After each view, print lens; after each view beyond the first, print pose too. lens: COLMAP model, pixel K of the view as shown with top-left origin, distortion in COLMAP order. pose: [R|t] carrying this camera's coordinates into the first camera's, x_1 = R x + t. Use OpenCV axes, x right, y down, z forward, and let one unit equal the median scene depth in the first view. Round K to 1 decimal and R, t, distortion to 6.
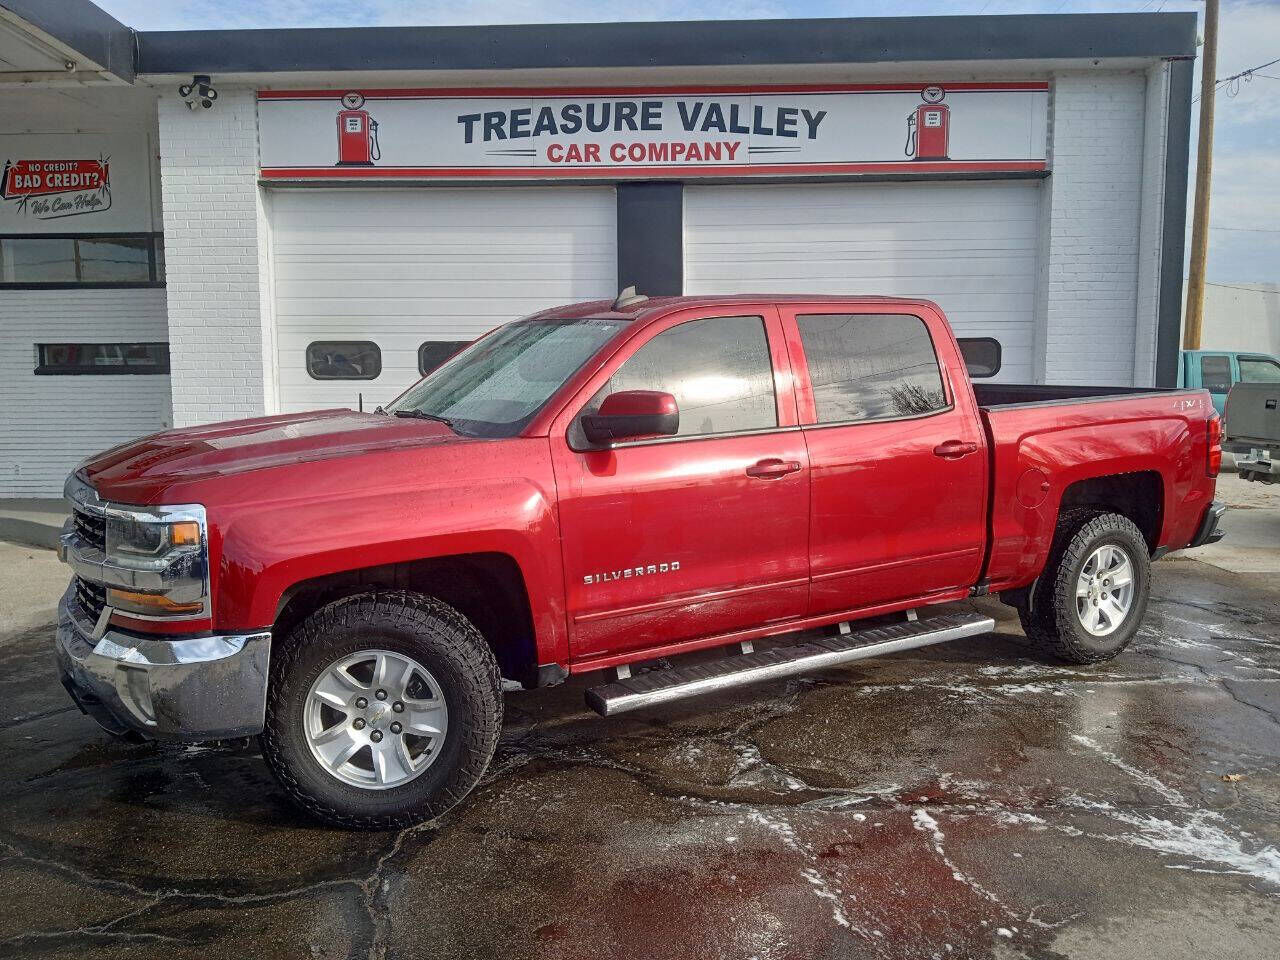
lens RADIAL K [[1066.2, 0, 640.0], [0, 1066.2, 480.0], [0, 0, 1]] dist [0.033418, -0.070297]
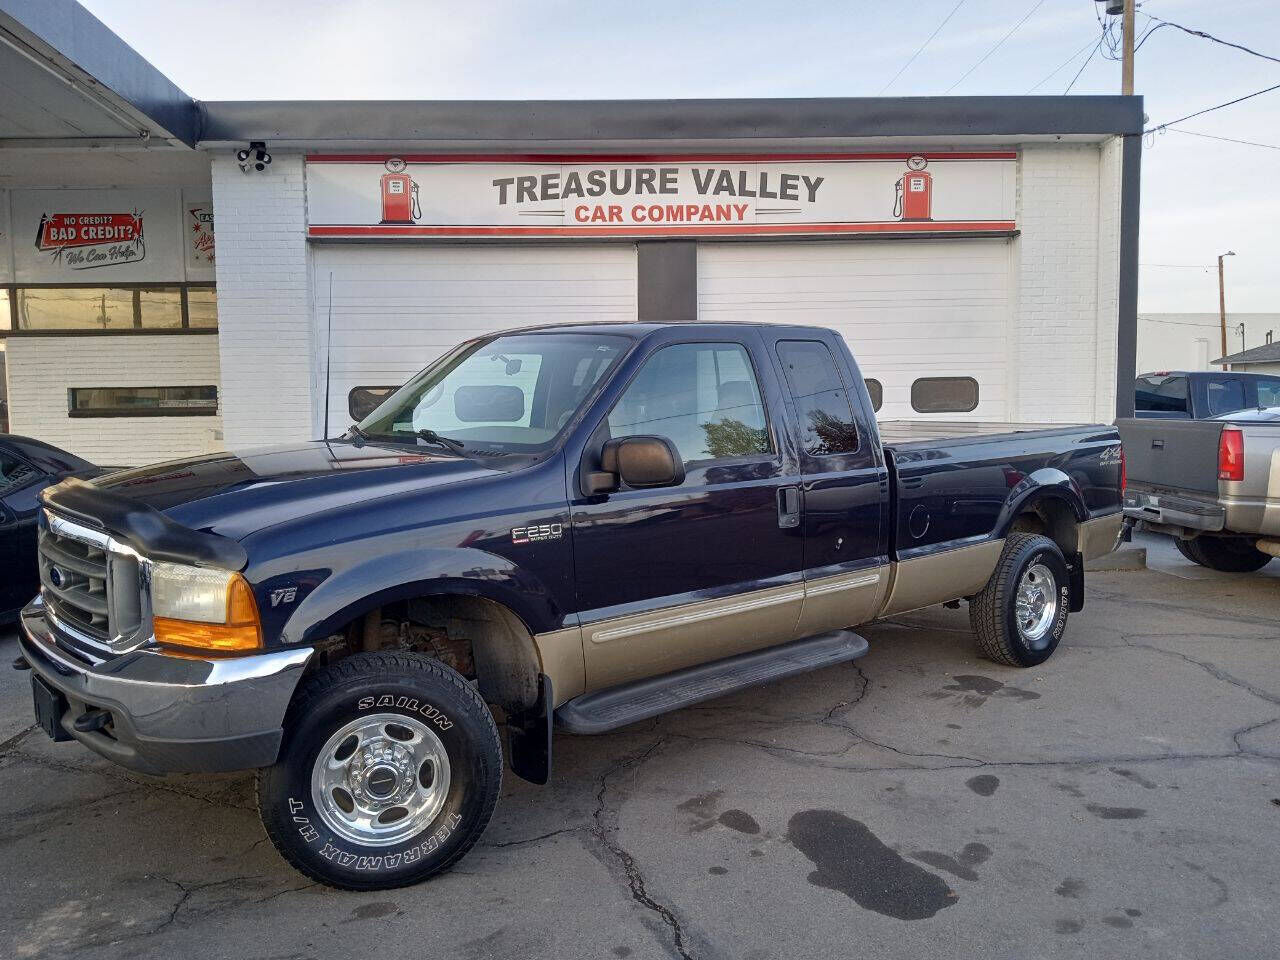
lens RADIAL K [[1060.1, 0, 640.0], [0, 1060.1, 480.0], [0, 0, 1]] dist [0.046049, -0.096624]
pose [[0.997388, -0.014354, 0.070785, -0.101552], [0.016276, 0.999512, -0.026646, -0.000572], [-0.070368, 0.027728, 0.997136, -0.091643]]
